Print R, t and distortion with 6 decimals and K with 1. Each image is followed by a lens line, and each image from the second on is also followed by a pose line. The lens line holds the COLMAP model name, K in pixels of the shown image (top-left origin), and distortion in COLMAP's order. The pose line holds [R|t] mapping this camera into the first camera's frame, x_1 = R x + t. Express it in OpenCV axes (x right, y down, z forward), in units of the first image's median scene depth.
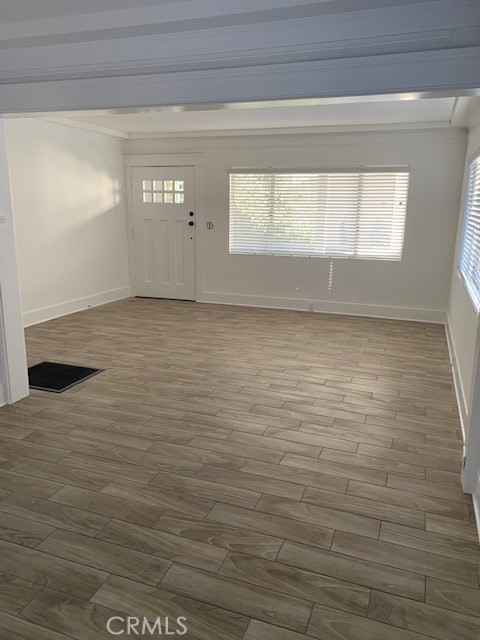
lens RADIAL K [[488.0, 0, 241.1], [0, 488.0, 316.4], [0, 0, 1]] dist [0.010832, -0.010507]
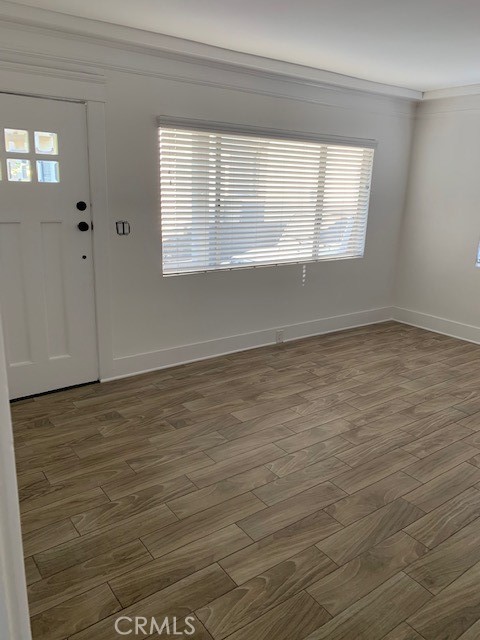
lens RADIAL K [[488.0, 0, 241.1], [0, 488.0, 316.4], [0, 0, 1]] dist [0.010832, -0.010507]
pose [[0.562542, -0.217298, 0.797702, -0.611817], [0.160885, 0.975170, 0.152184, -0.226336], [-0.810964, 0.042729, 0.583534, 0.892783]]
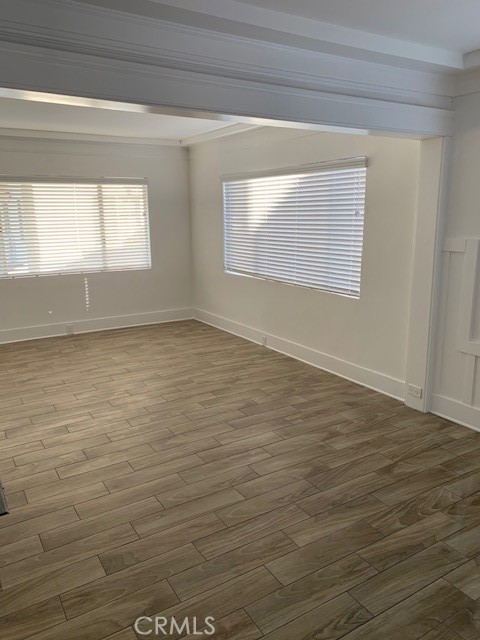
lens RADIAL K [[488.0, 0, 241.1], [0, 488.0, 316.4], [0, 0, 1]] dist [0.010832, -0.010507]
pose [[0.627575, -0.189027, 0.755260, -0.478989], [0.200266, 0.976630, 0.078023, -0.071608], [-0.752358, 0.102288, 0.650764, 0.231857]]
